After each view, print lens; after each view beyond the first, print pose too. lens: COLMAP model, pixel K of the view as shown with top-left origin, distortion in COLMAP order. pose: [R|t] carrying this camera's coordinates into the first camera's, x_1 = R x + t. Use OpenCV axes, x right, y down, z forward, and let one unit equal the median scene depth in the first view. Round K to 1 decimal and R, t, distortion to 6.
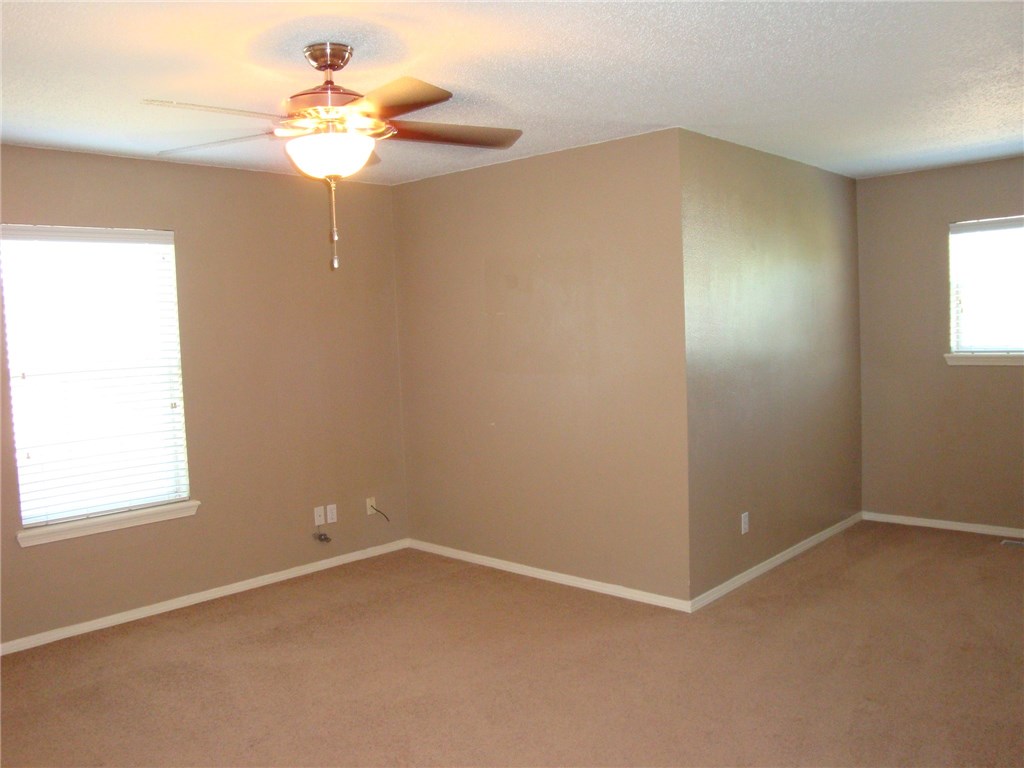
lens RADIAL K [[859.6, 0, 507.4], [0, 859.6, 381.9], [0, 0, 1]] dist [-0.160792, 0.153490]
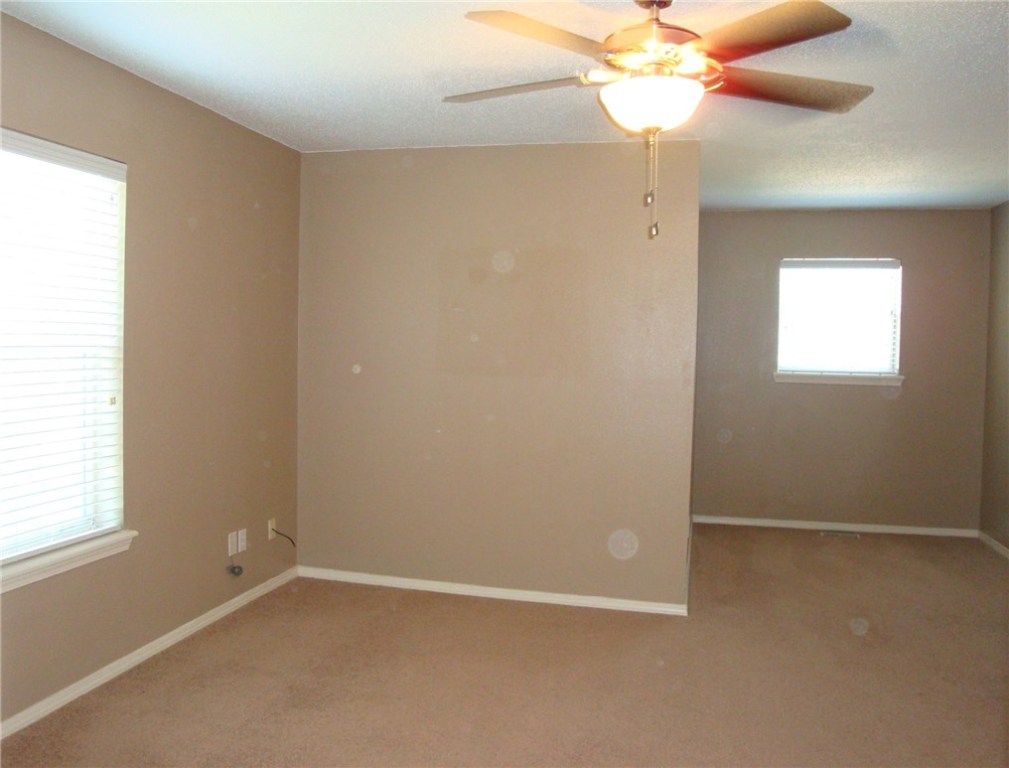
lens RADIAL K [[850.0, 0, 391.9], [0, 850.0, 374.6], [0, 0, 1]] dist [-0.105992, 0.007315]
pose [[0.893684, 0.036546, 0.447207, -0.500423], [-0.020116, 0.998939, -0.041435, 0.030404], [-0.448246, 0.028033, 0.893470, 0.237127]]
